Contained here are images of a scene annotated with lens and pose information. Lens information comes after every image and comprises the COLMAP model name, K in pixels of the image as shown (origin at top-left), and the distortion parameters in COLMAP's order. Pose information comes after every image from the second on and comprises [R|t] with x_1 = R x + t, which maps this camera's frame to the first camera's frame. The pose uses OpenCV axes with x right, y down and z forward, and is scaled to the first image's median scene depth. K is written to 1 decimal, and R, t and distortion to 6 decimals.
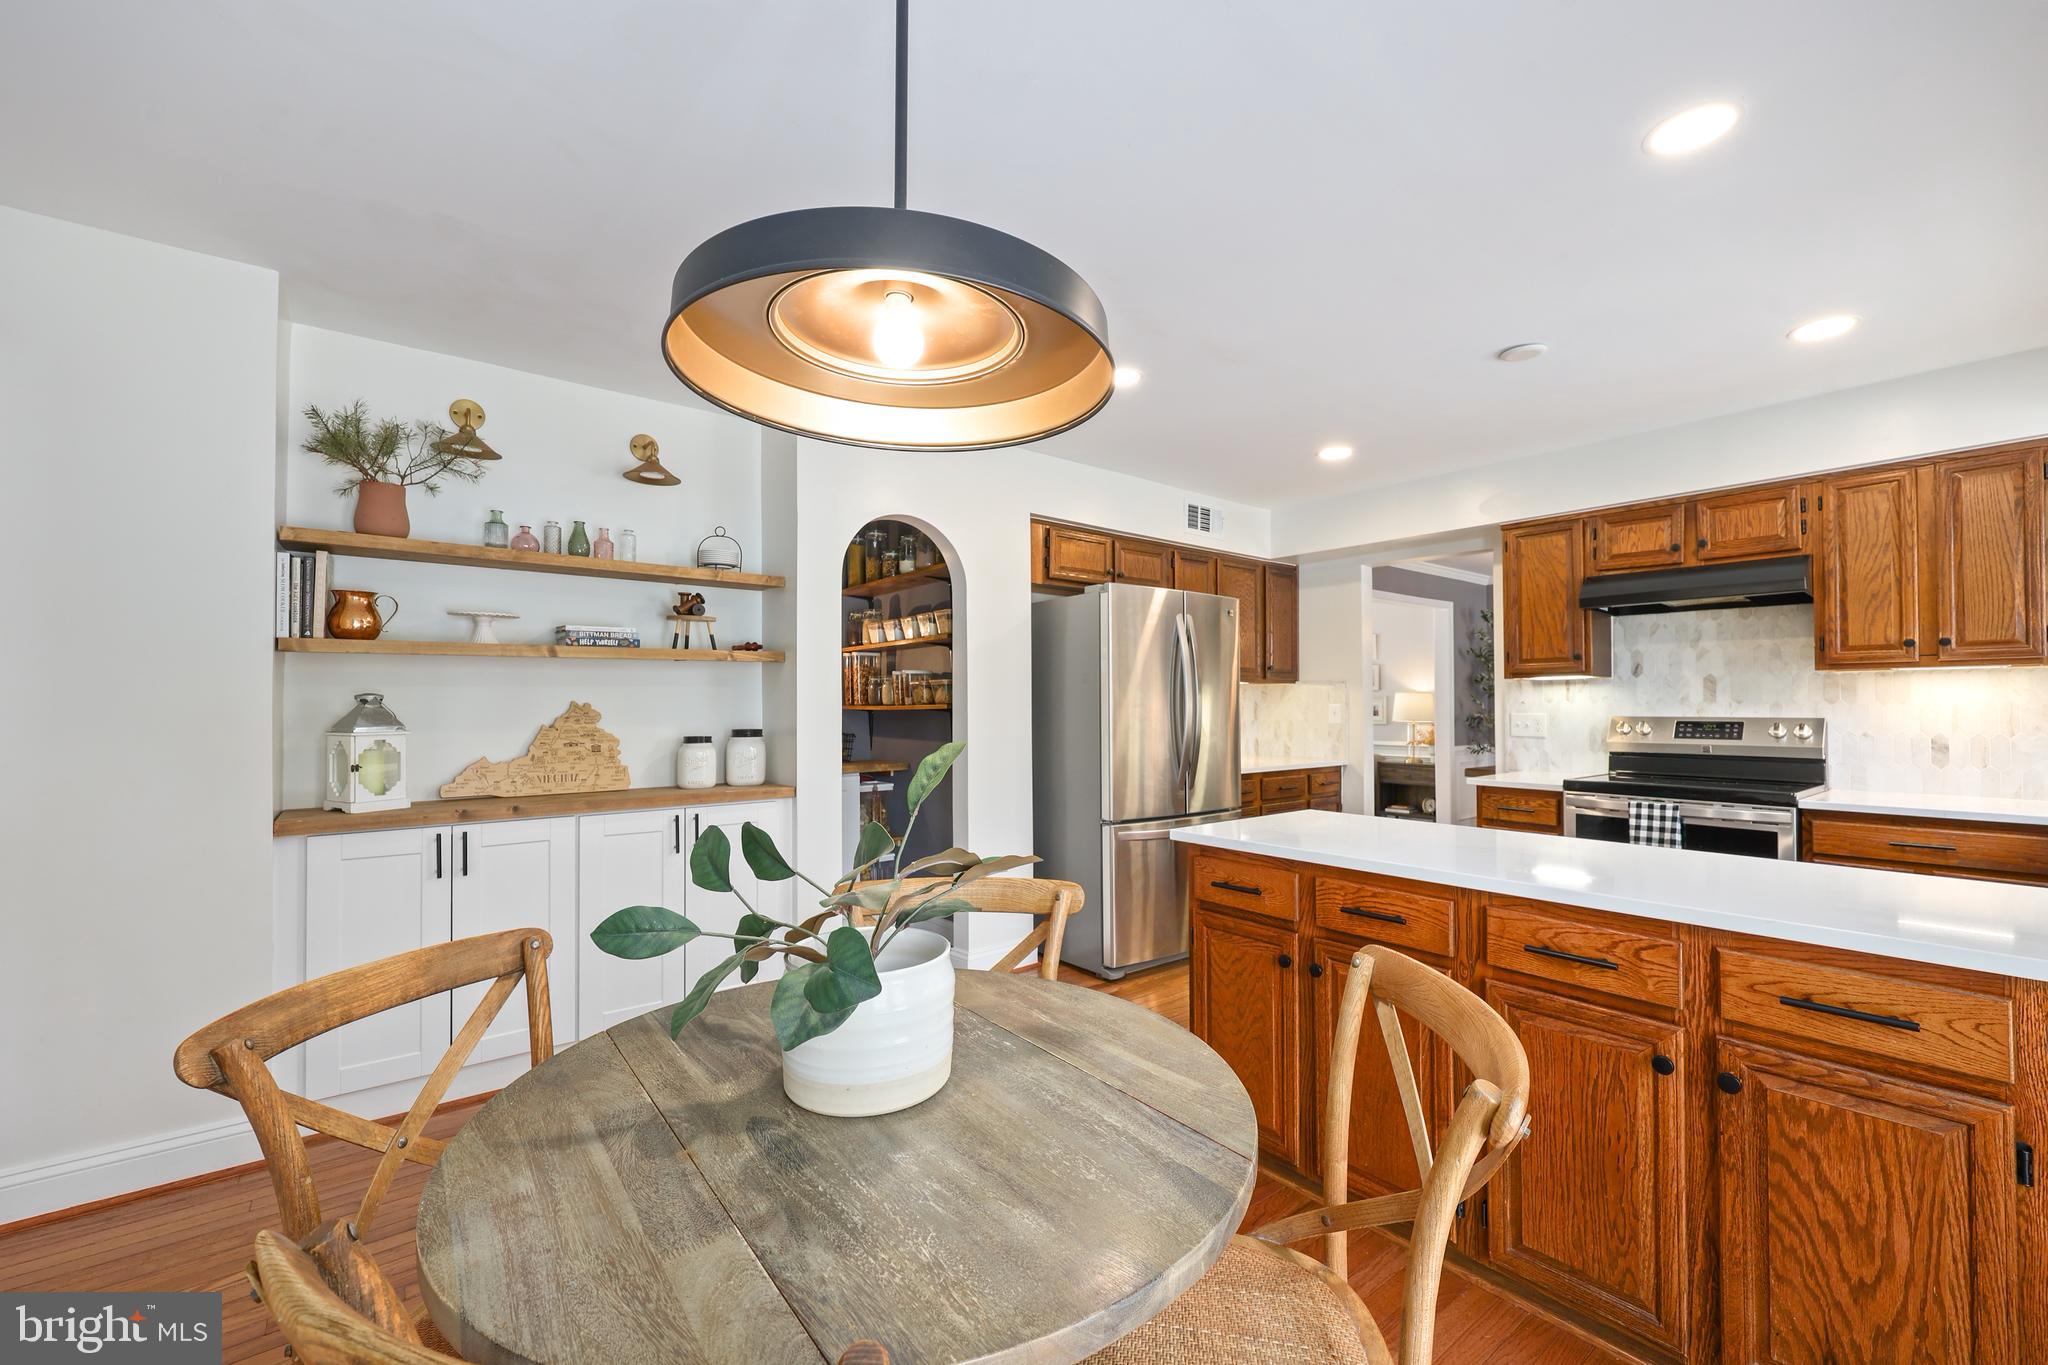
lens RADIAL K [[841.4, 0, 1025.2], [0, 841.4, 702.5], [0, 0, 1]] dist [0.000677, 0.000073]
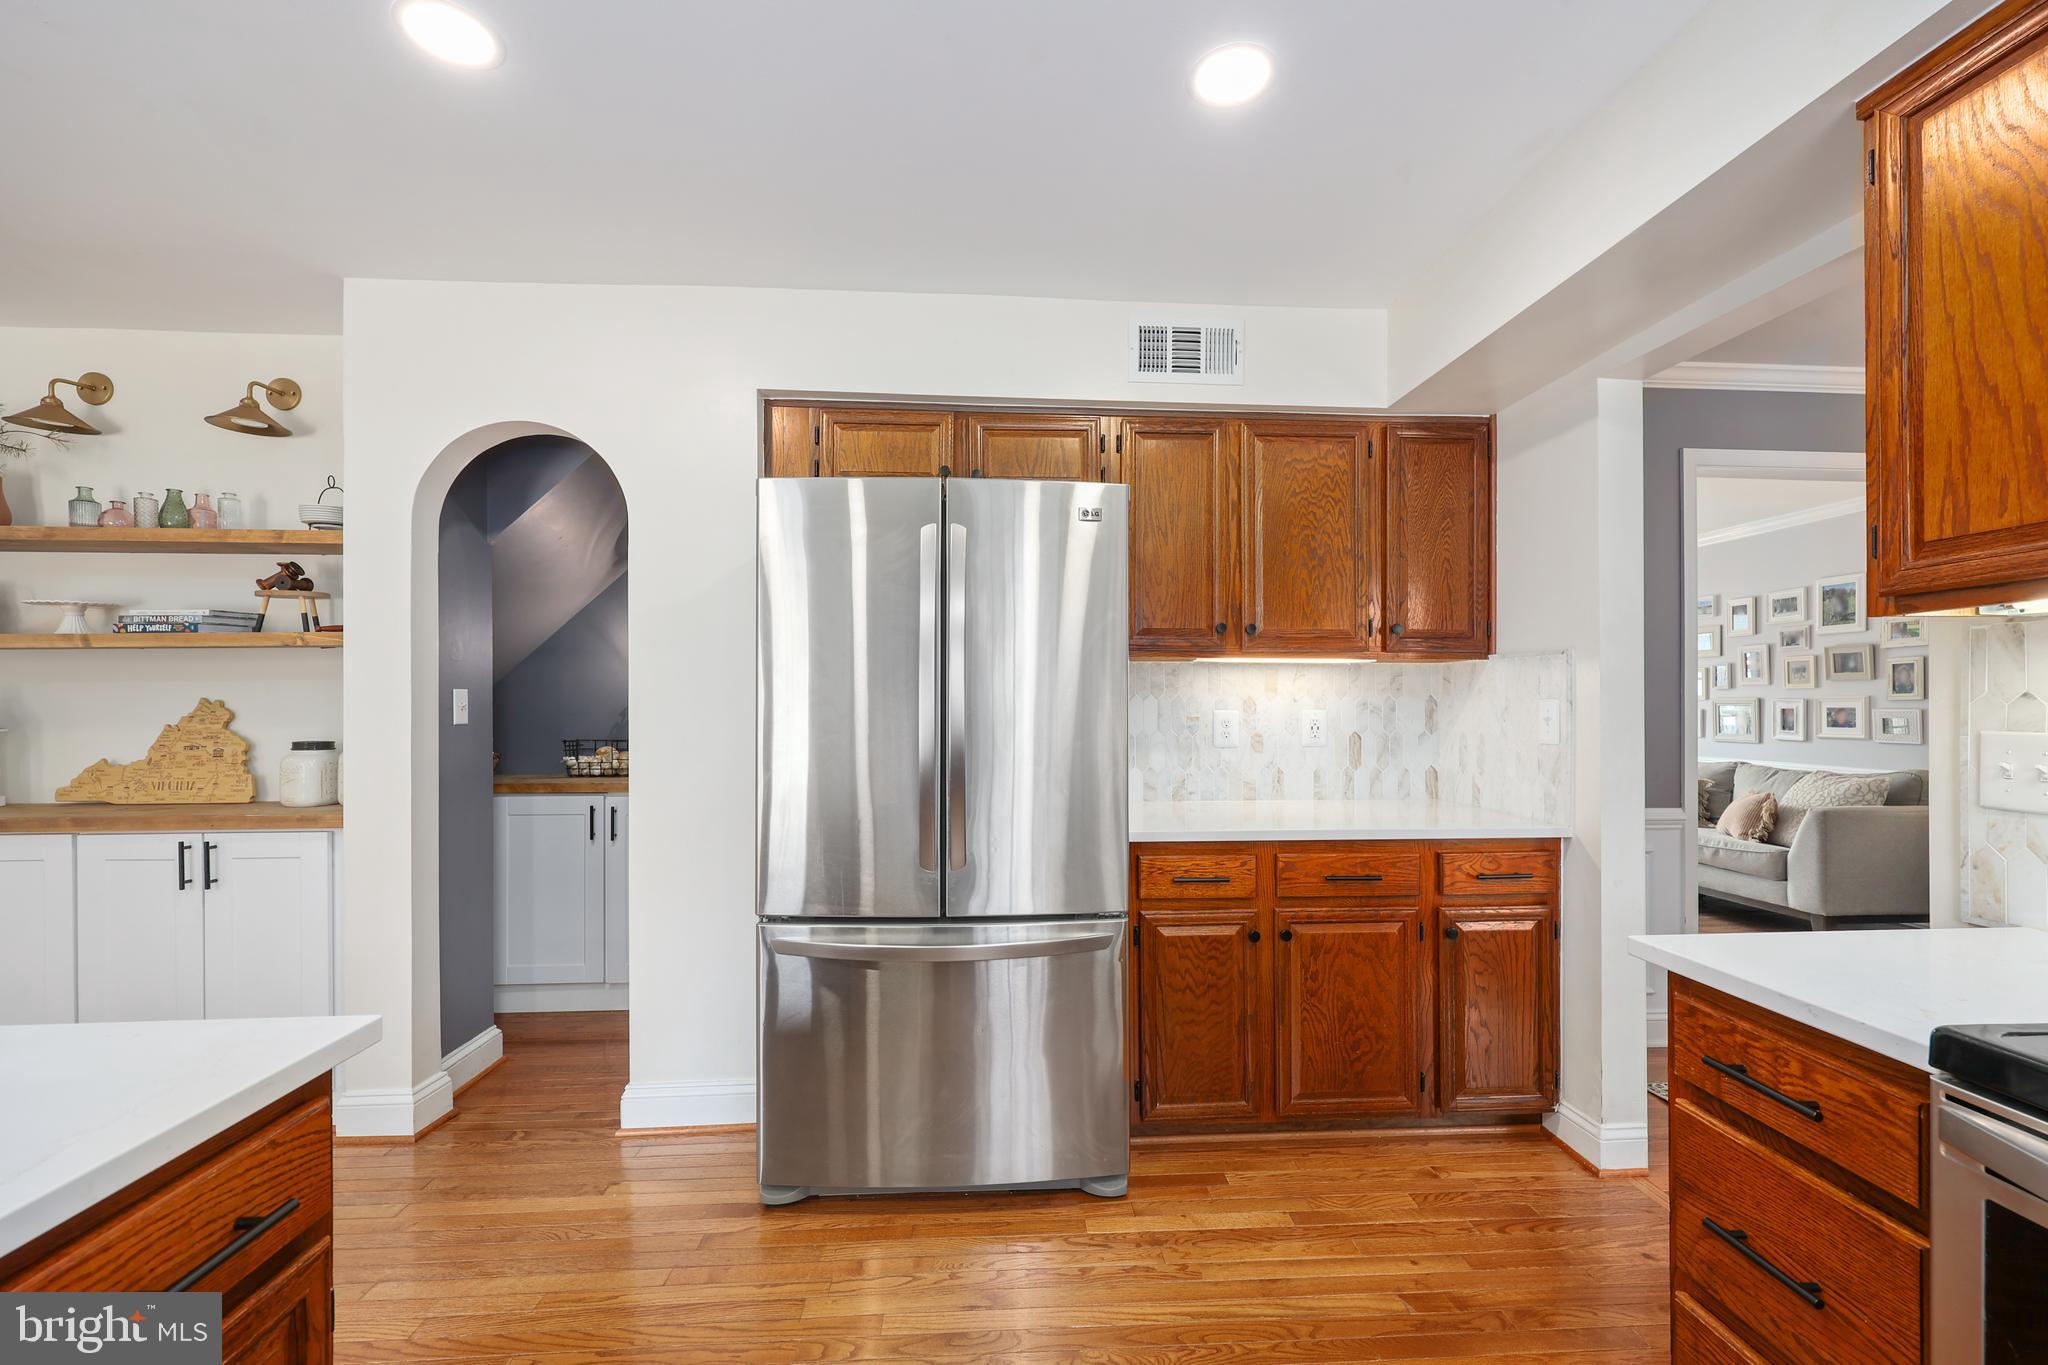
lens RADIAL K [[841.4, 0, 1025.2], [0, 841.4, 702.5], [0, 0, 1]] dist [0.000677, 0.000073]
pose [[0.817106, 0.000765, -0.576487, 0.654029], [0.001083, 0.999995, 0.002863, 0.001605], [0.576487, -0.002963, 0.817101, 0.768473]]
